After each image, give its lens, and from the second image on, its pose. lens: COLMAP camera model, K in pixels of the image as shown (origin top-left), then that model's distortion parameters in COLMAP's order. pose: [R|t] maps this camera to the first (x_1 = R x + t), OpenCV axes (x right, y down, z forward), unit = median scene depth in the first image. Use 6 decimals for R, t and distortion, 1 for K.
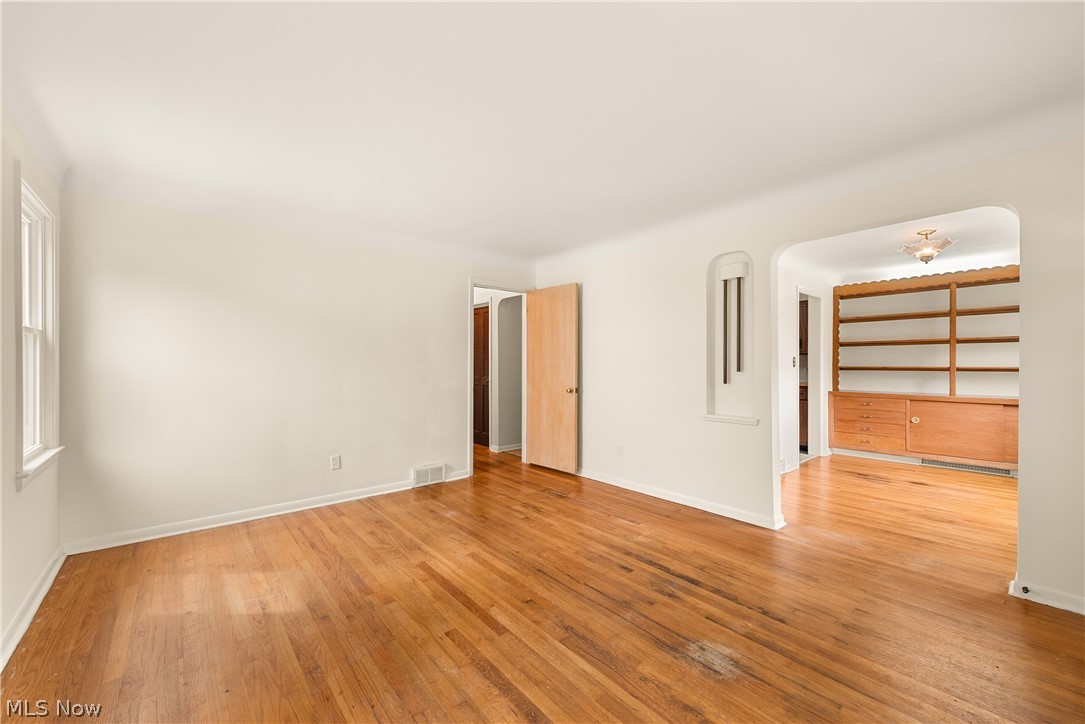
lens RADIAL K [[425.6, 0, 540.2], [0, 425.6, 360.7], [0, 0, 1]] dist [0.010564, -0.001702]
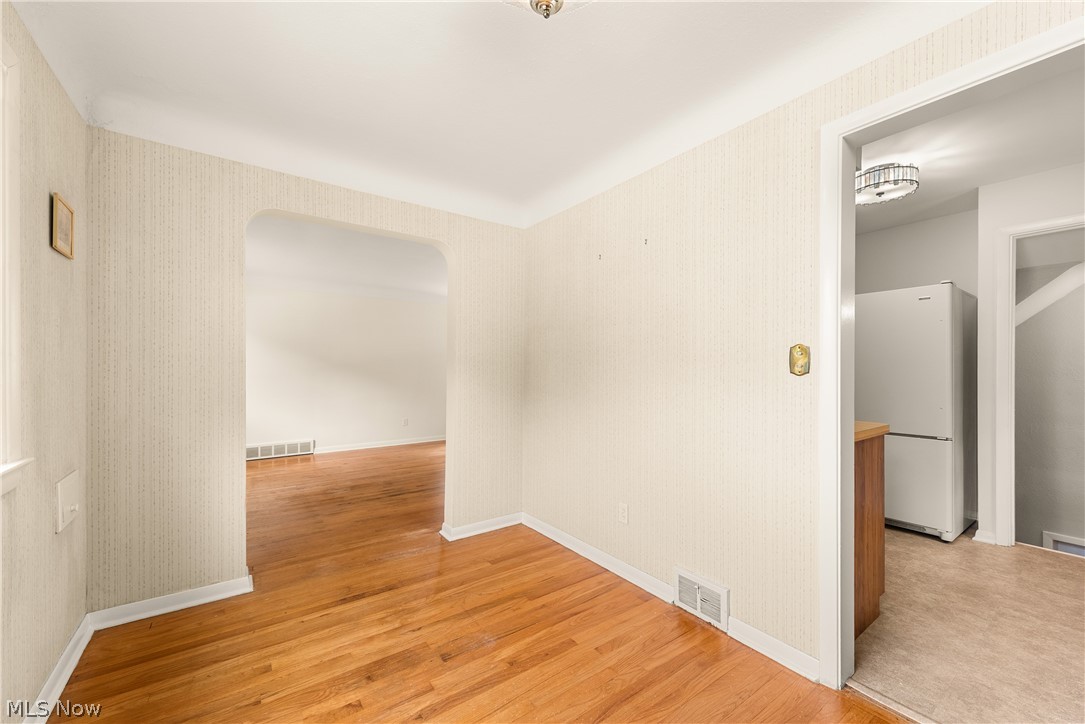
lens RADIAL K [[425.6, 0, 540.5], [0, 425.6, 373.6], [0, 0, 1]] dist [0.010564, -0.001702]
pose [[-0.079567, 0.010628, -0.996773, 1.813317], [0.008845, 0.999911, 0.009956, 0.018990], [0.996790, -0.008024, -0.079654, 1.566731]]
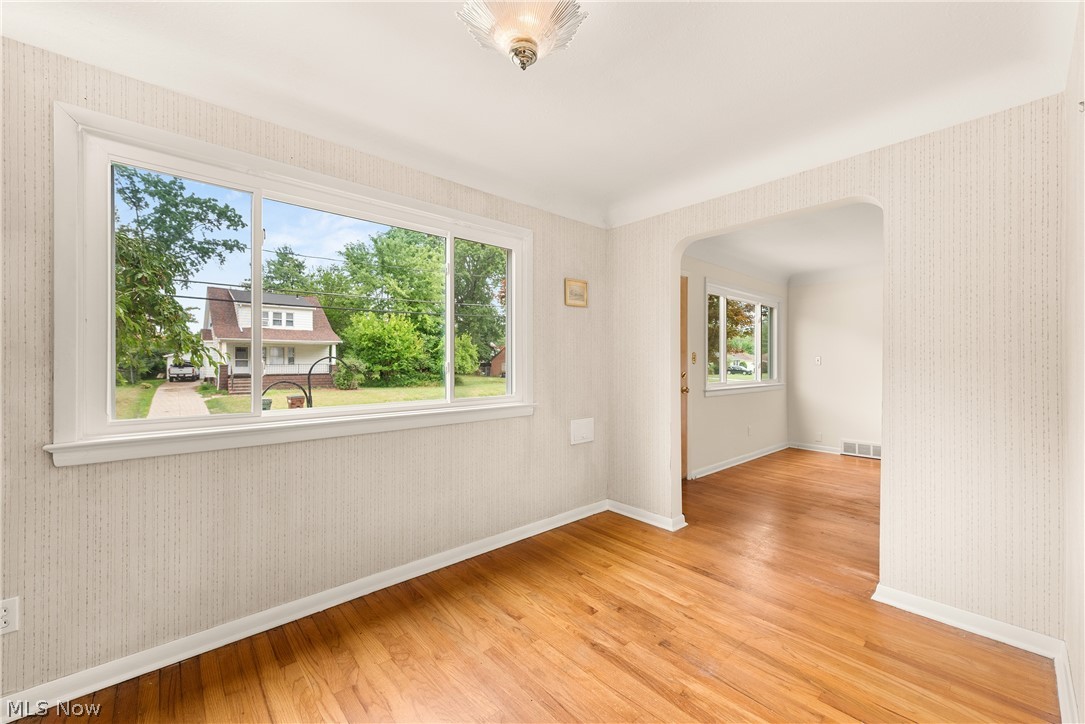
lens RADIAL K [[425.6, 0, 543.2], [0, 425.6, 362.8], [0, 0, 1]] dist [0.010564, -0.001702]
pose [[-0.999687, -0.002743, -0.024849, 1.370744], [-0.002471, 0.999937, -0.010994, 0.025482], [0.024878, -0.010929, -0.999631, 2.053639]]
